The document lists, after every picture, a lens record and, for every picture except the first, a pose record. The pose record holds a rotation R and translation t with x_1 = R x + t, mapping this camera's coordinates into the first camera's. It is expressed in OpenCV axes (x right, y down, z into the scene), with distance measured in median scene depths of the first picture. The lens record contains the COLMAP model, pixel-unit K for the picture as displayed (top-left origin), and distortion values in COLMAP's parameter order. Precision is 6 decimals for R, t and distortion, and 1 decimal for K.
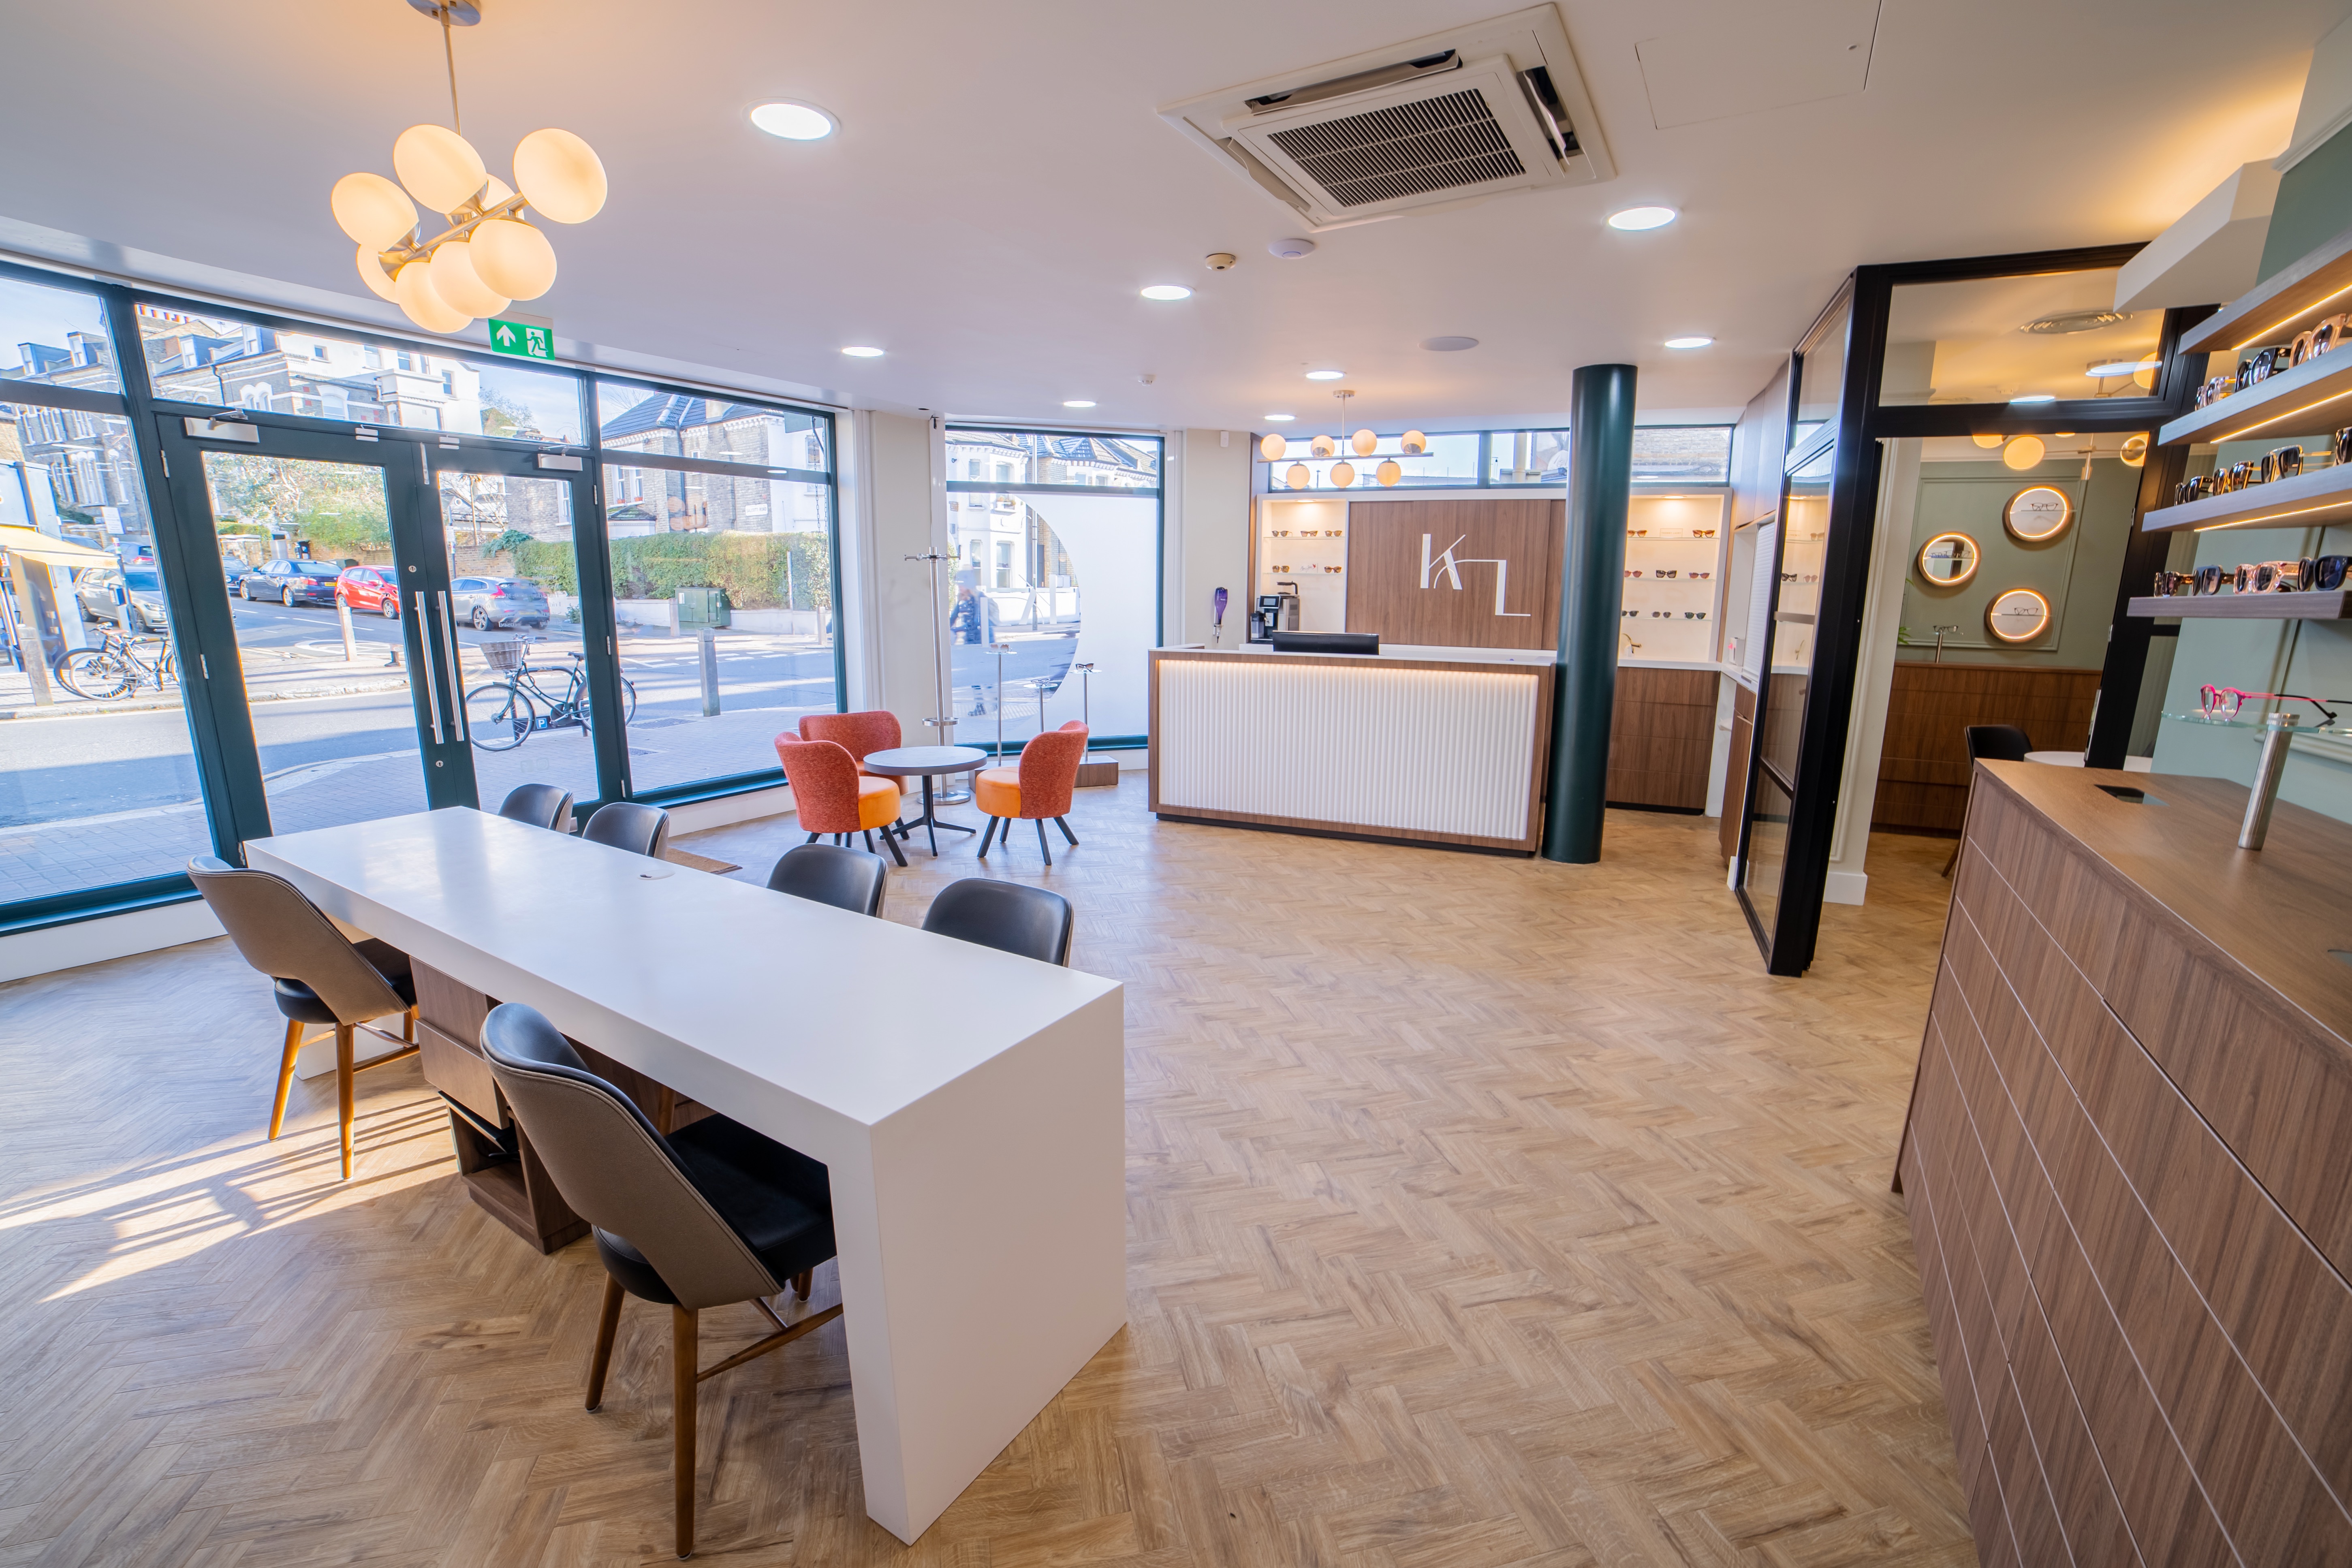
lens RADIAL K [[952.1, 0, 1176.0], [0, 952.1, 784.0], [0, 0, 1]] dist [-0.000096, -0.000004]
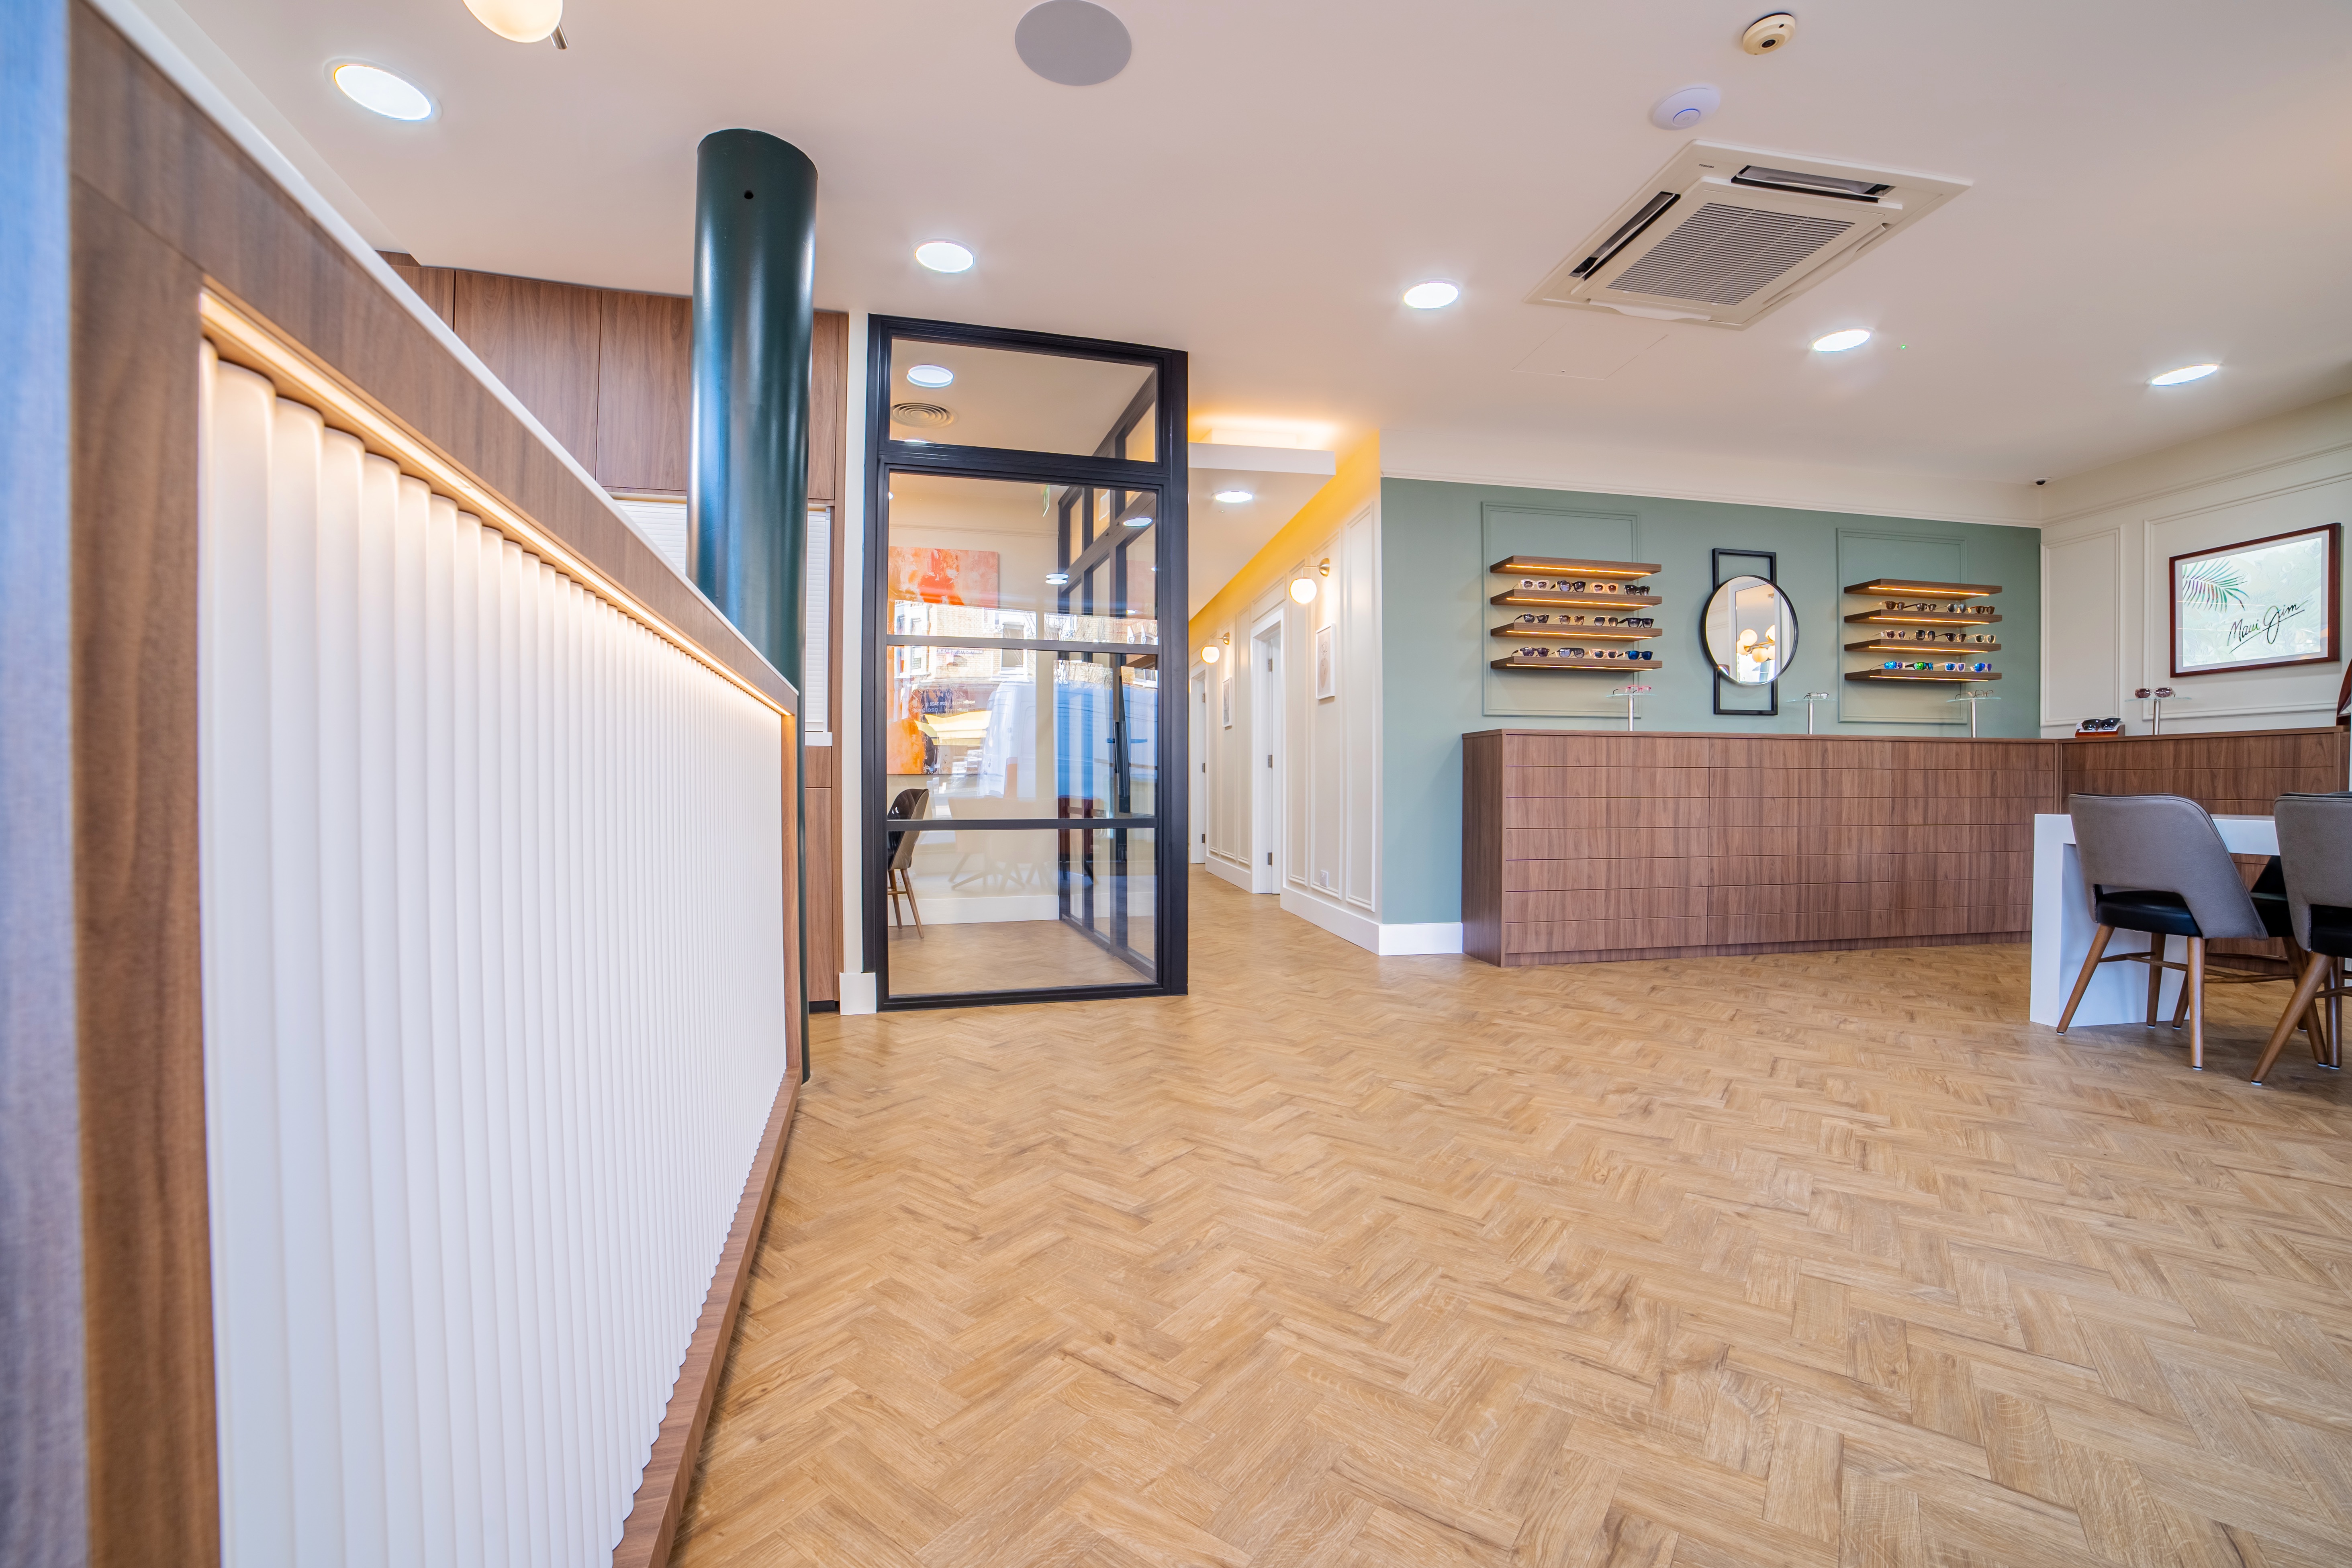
lens RADIAL K [[970.0, 0, 1182.1], [0, 970.0, 802.1], [0, 0, 1]] dist [-0.093734, 0.032325]
pose [[-0.650738, -0.022079, 0.758981, -0.134515], [0.138698, 0.979303, 0.147405, -0.135053], [-0.746527, 0.201192, -0.634207, 1.370225]]
